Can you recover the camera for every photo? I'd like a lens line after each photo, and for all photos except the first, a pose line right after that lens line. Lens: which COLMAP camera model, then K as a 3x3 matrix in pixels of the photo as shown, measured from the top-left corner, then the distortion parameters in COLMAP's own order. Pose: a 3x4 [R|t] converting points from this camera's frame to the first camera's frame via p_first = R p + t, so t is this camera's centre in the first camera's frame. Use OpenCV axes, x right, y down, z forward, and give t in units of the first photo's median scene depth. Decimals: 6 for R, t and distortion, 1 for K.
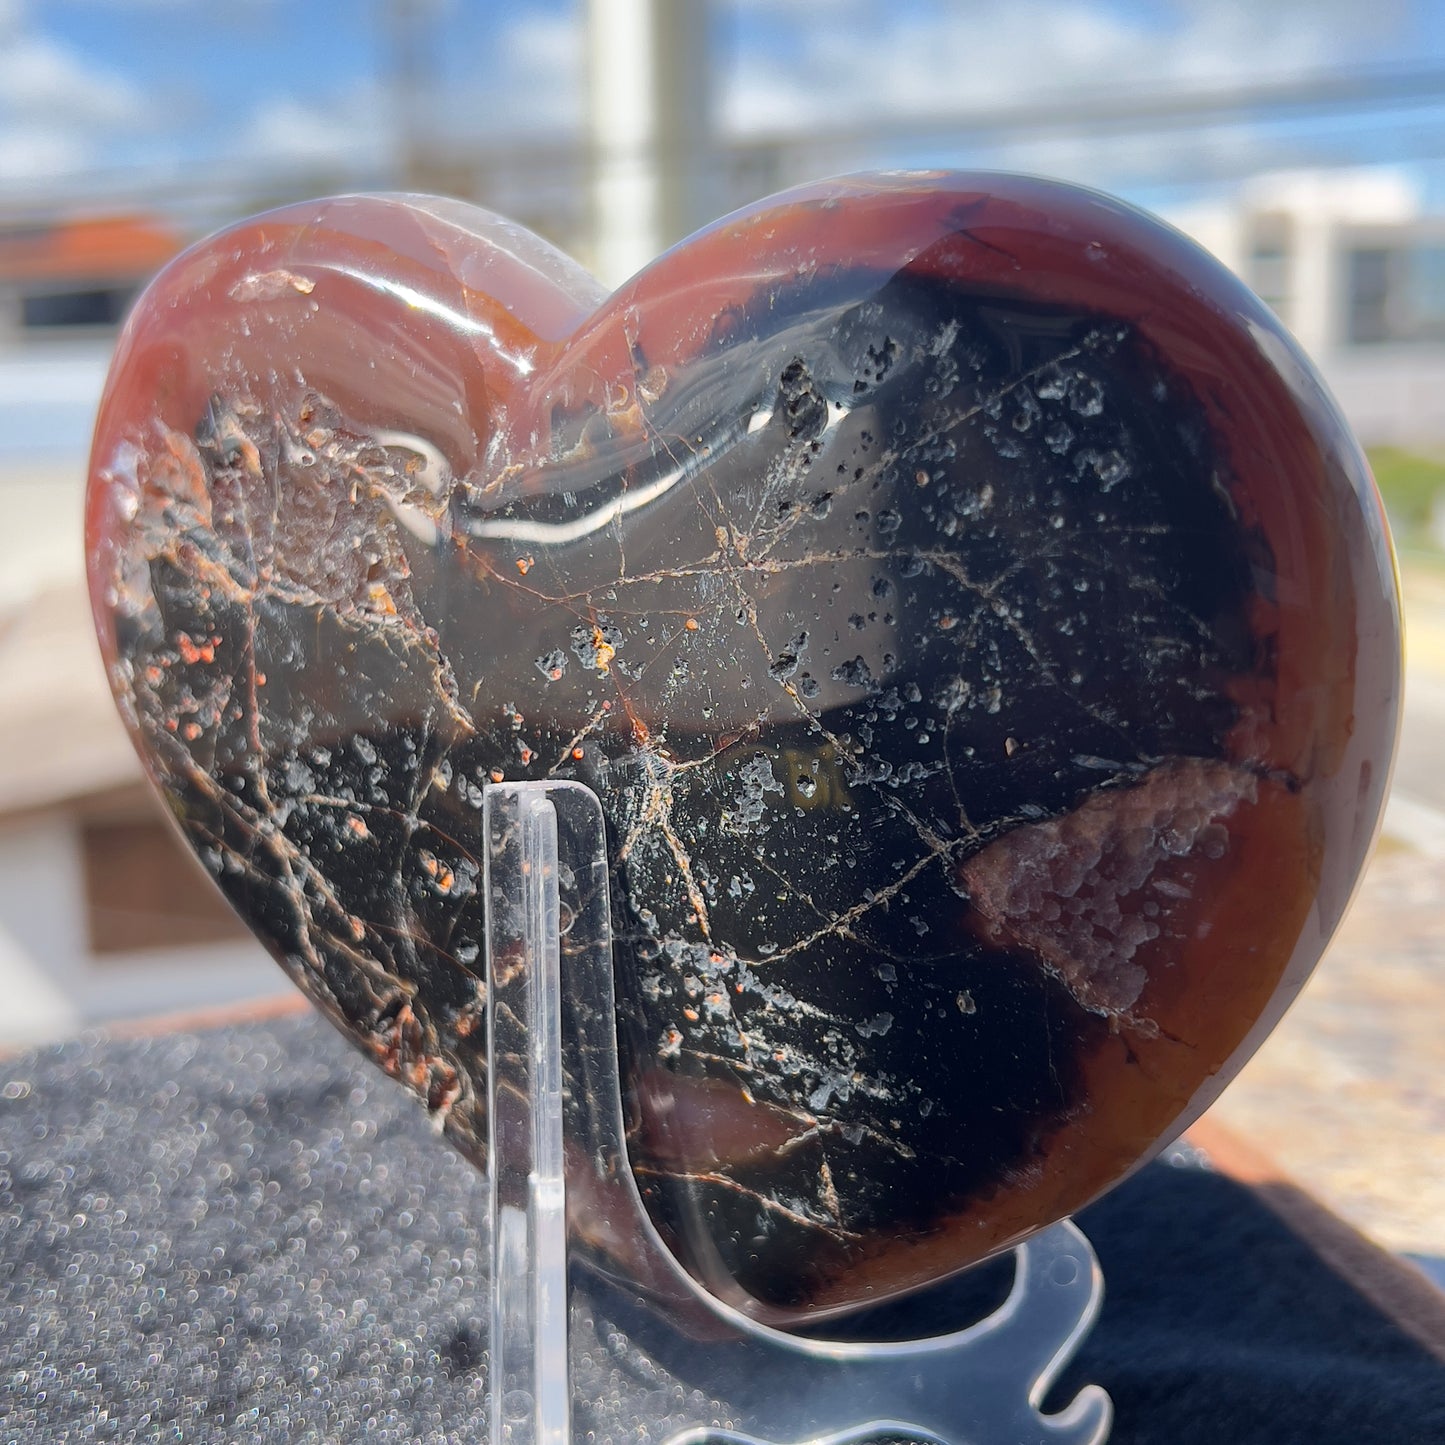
lens RADIAL K [[2015.8, 0, 693.6], [0, 2015.8, 724.5], [0, 0, 1]] dist [0.331261, -1.678781]
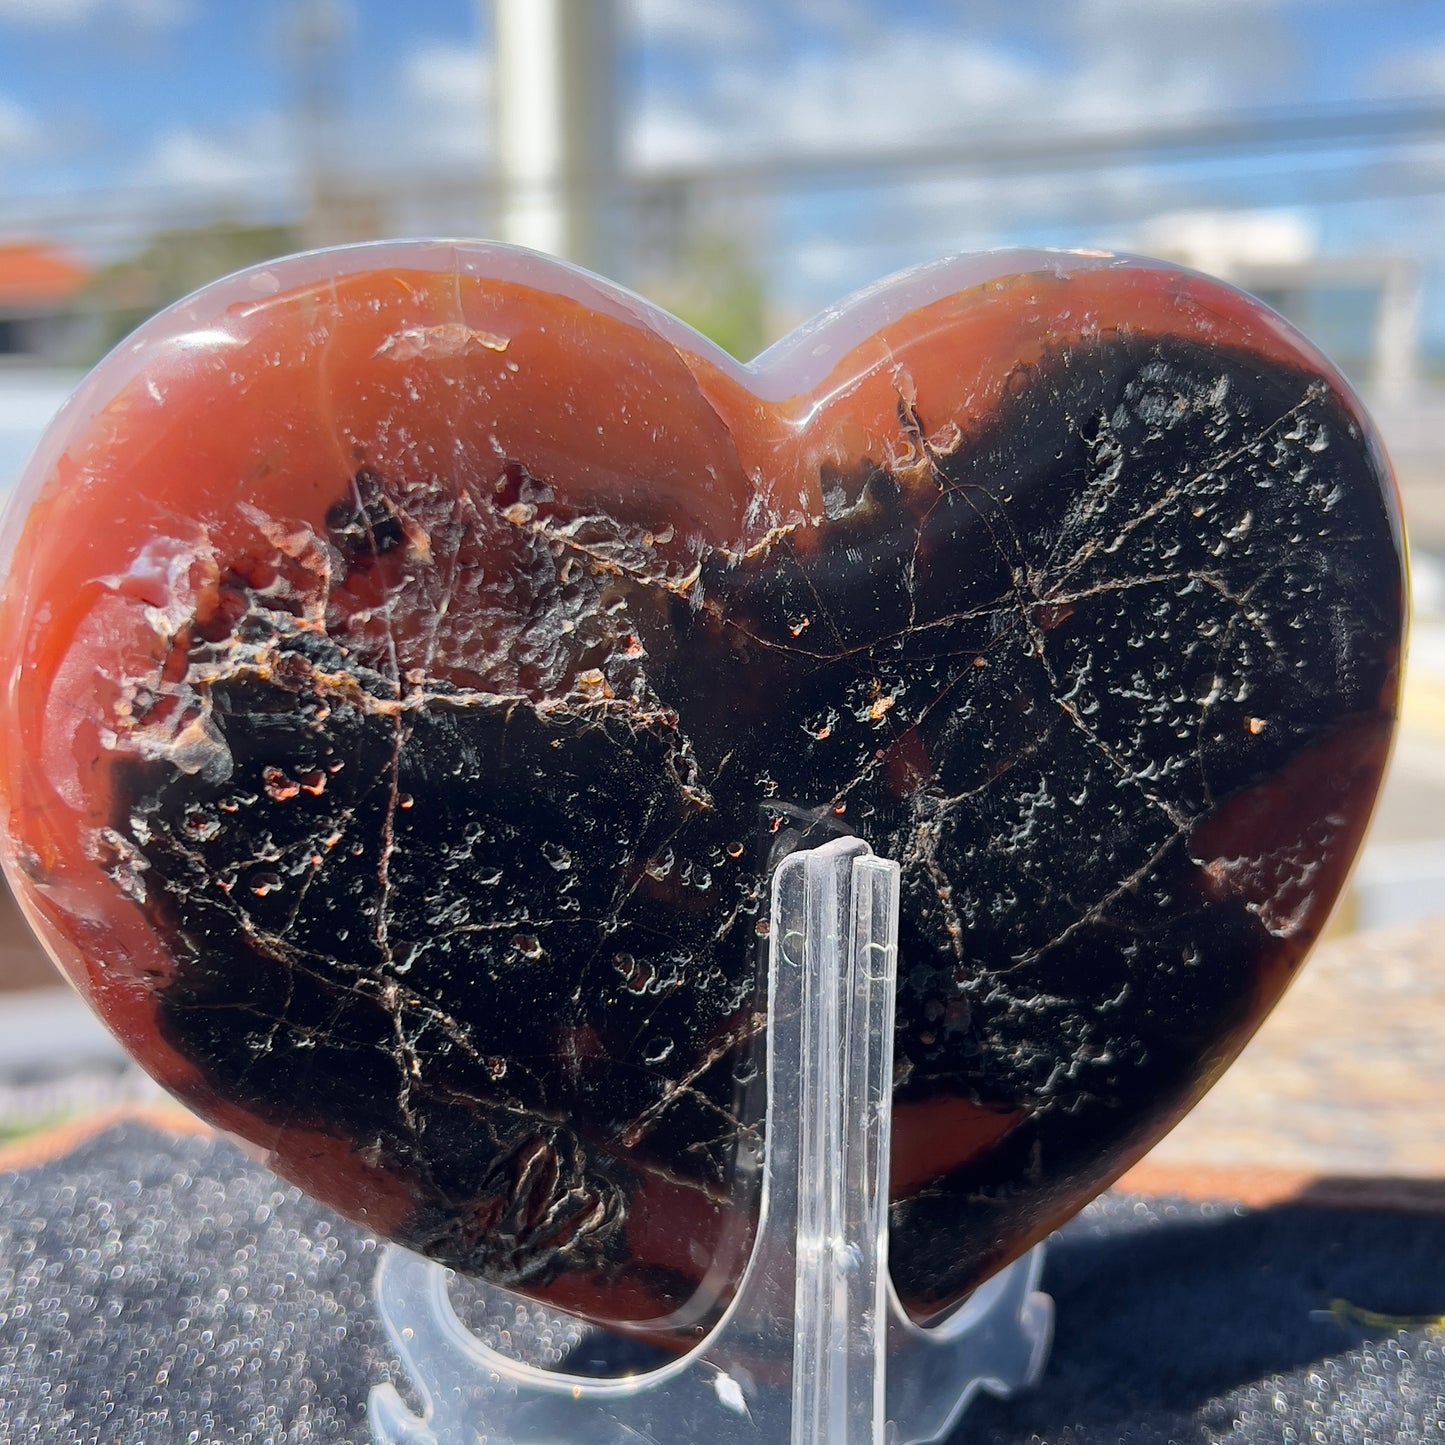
lens RADIAL K [[2015.8, 0, 693.6], [0, 2015.8, 724.5], [0, 0, 1]] dist [0.331261, -1.678781]
pose [[0.645503, -0.129795, 0.752648, -0.875736], [0.150678, 0.987728, 0.041107, -0.081229], [-0.748747, 0.086873, 0.657139, 0.403727]]
